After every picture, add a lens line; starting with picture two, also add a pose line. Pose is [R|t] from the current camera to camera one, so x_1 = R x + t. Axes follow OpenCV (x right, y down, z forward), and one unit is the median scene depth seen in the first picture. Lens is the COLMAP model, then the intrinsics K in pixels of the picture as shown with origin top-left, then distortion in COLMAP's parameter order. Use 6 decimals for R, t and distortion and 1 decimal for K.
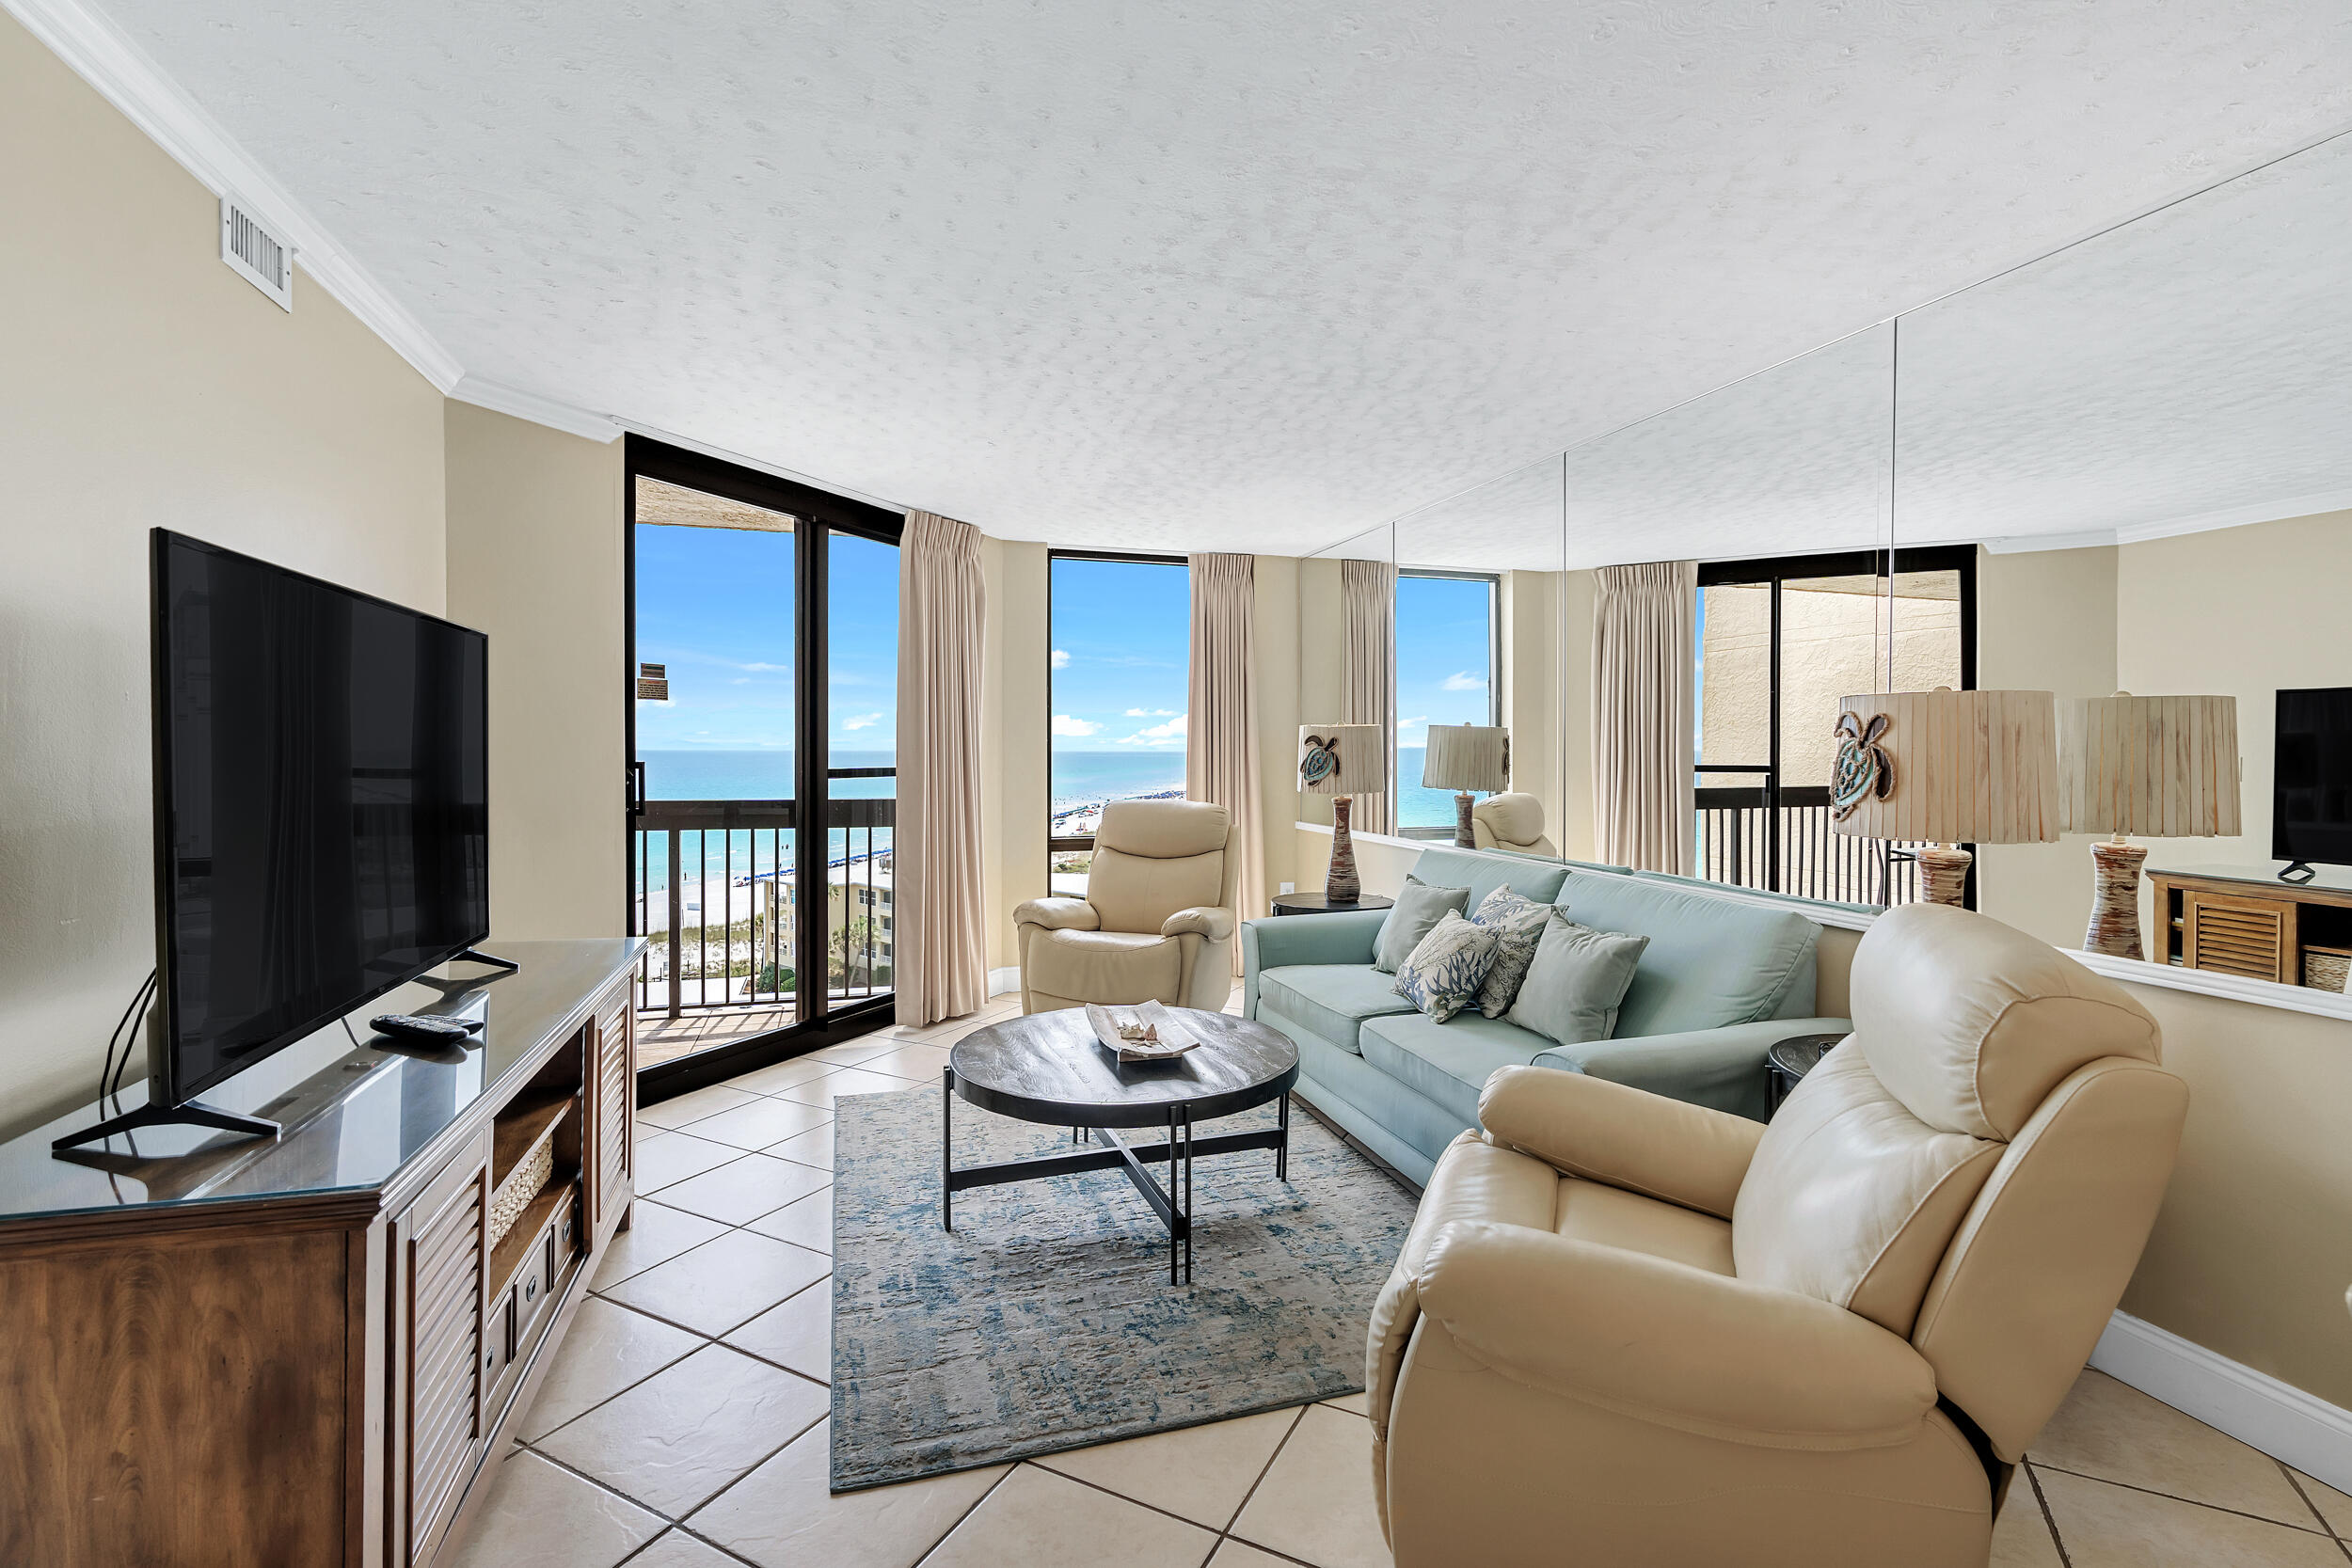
lens RADIAL K [[1087.9, 0, 1169.4], [0, 1087.9, 768.3], [0, 0, 1]] dist [-0.015350, 0.000218]
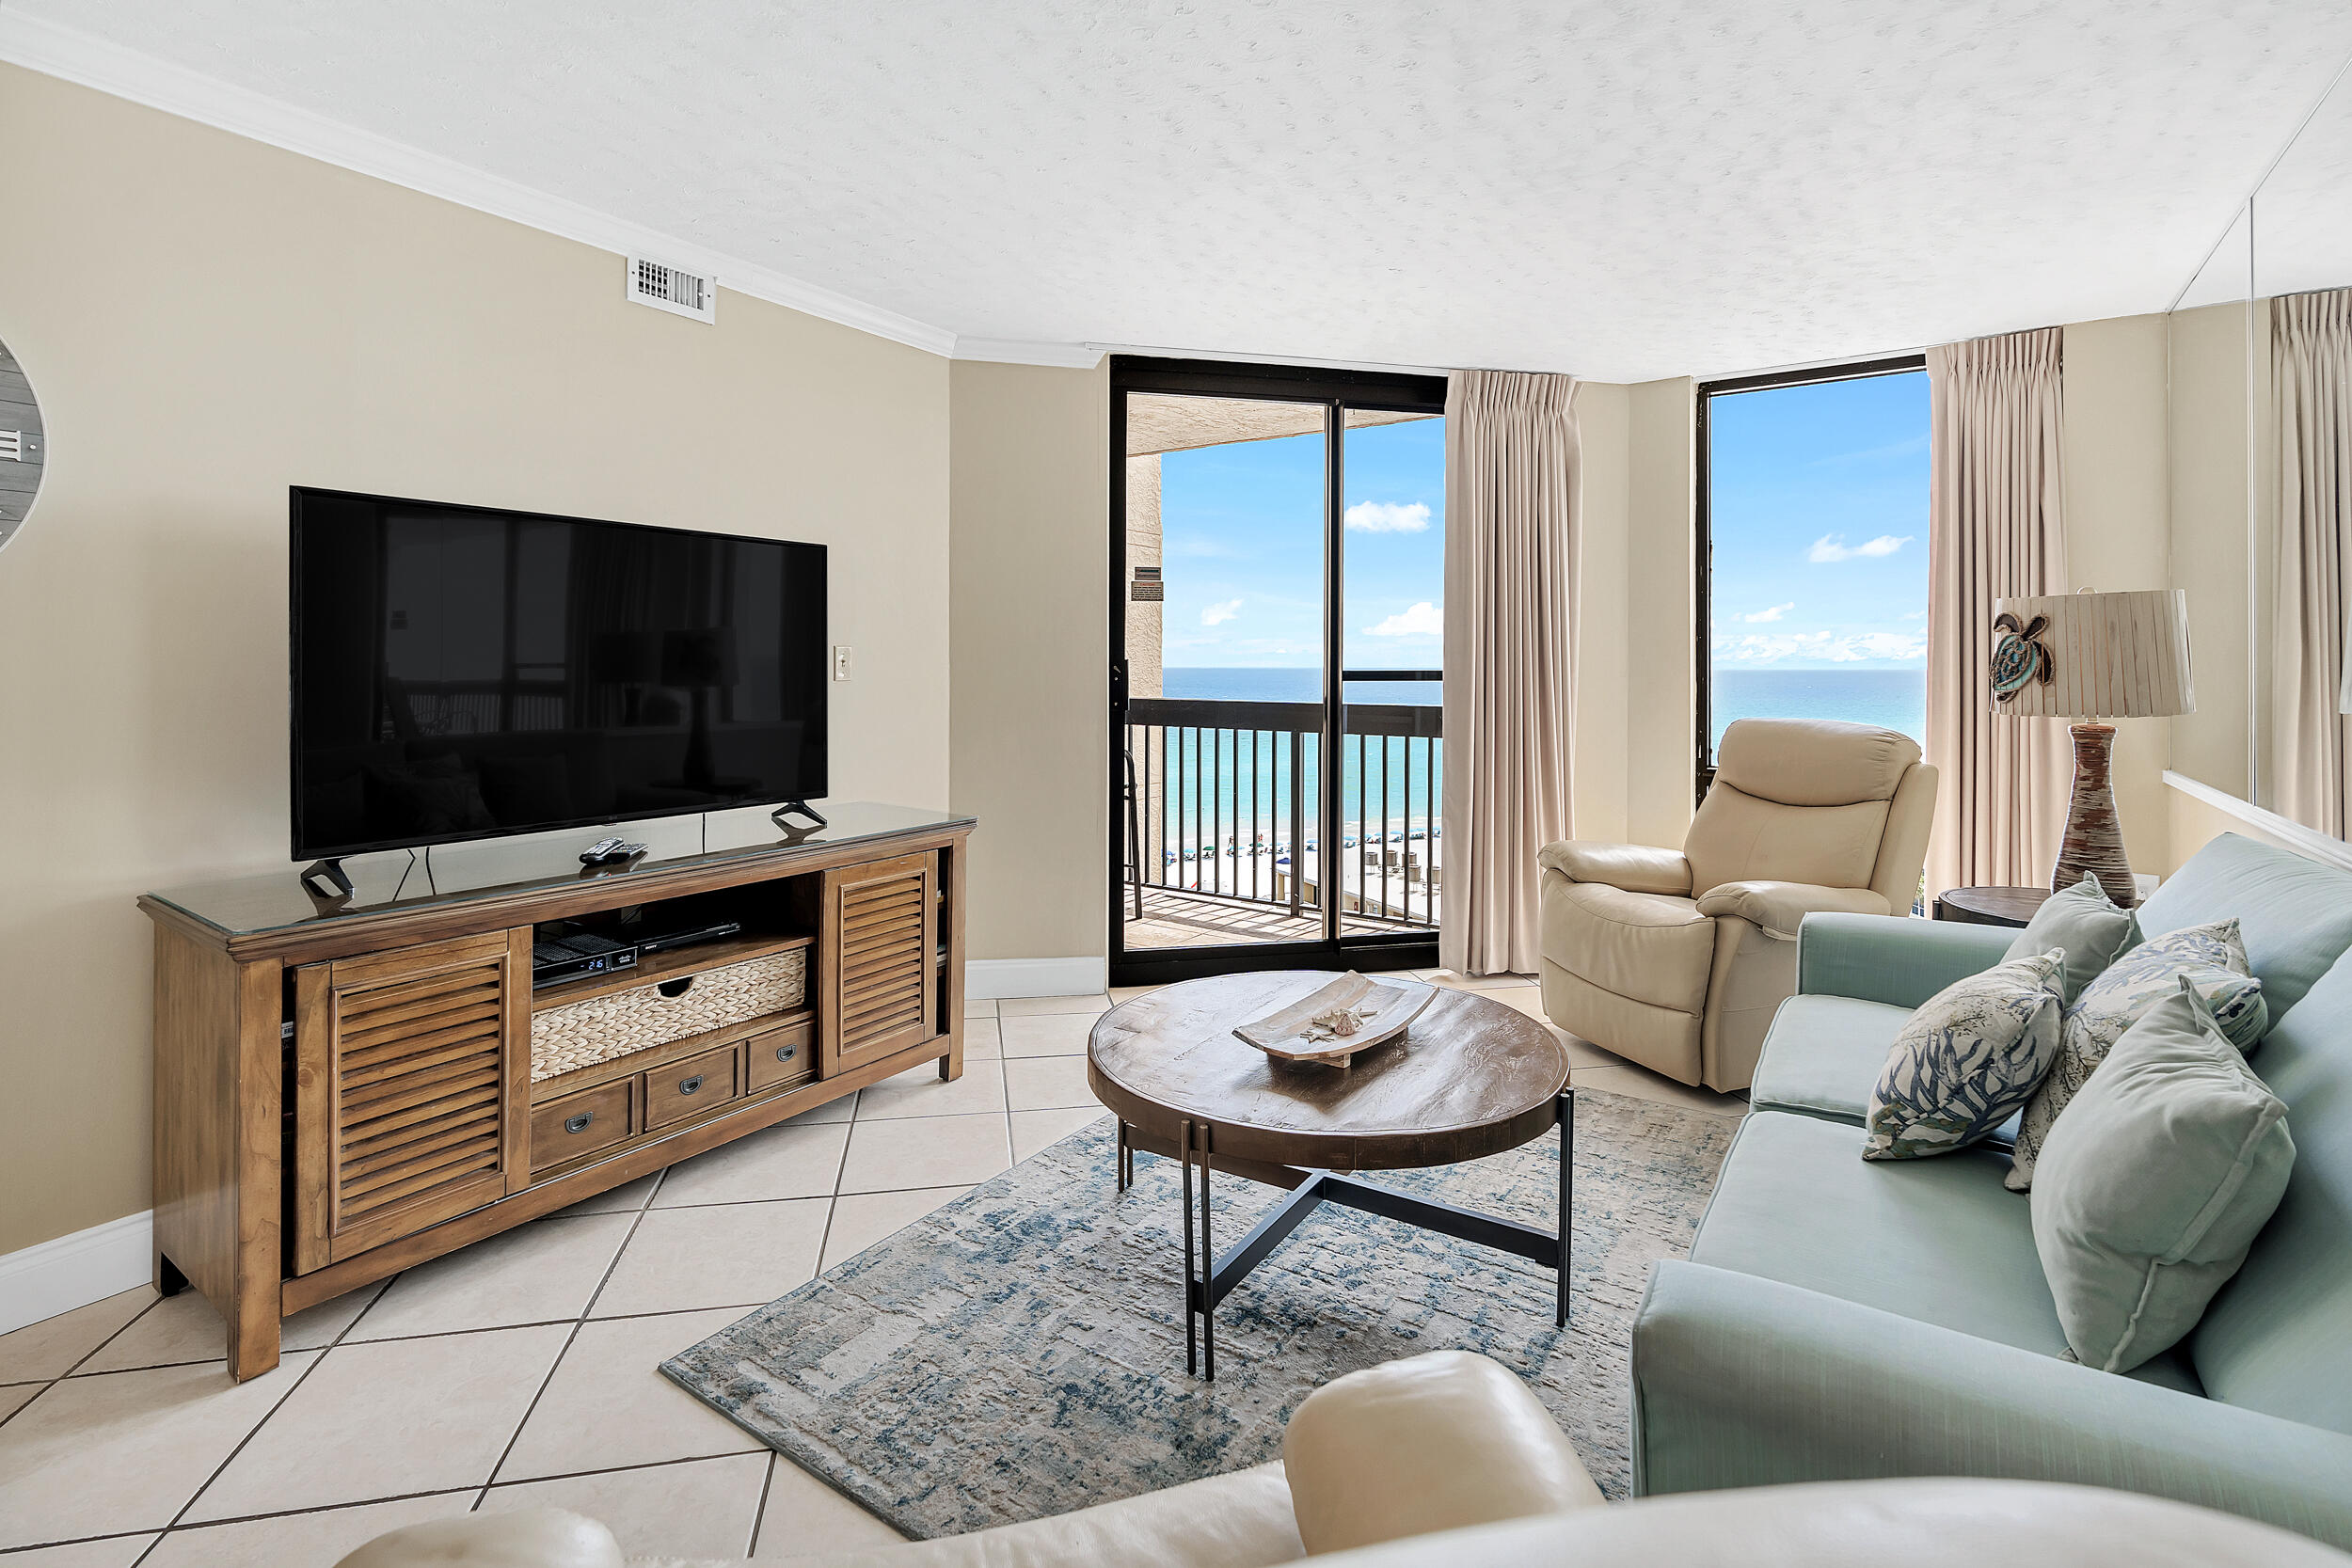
lens RADIAL K [[1087.9, 0, 1141.8], [0, 1087.9, 668.7], [0, 0, 1]] dist [-0.015350, 0.000218]
pose [[0.617873, 0.000895, -0.786277, 0.304830], [-0.014728, 0.999837, -0.010435, 0.011648], [0.786140, 0.018027, 0.617785, 0.295242]]
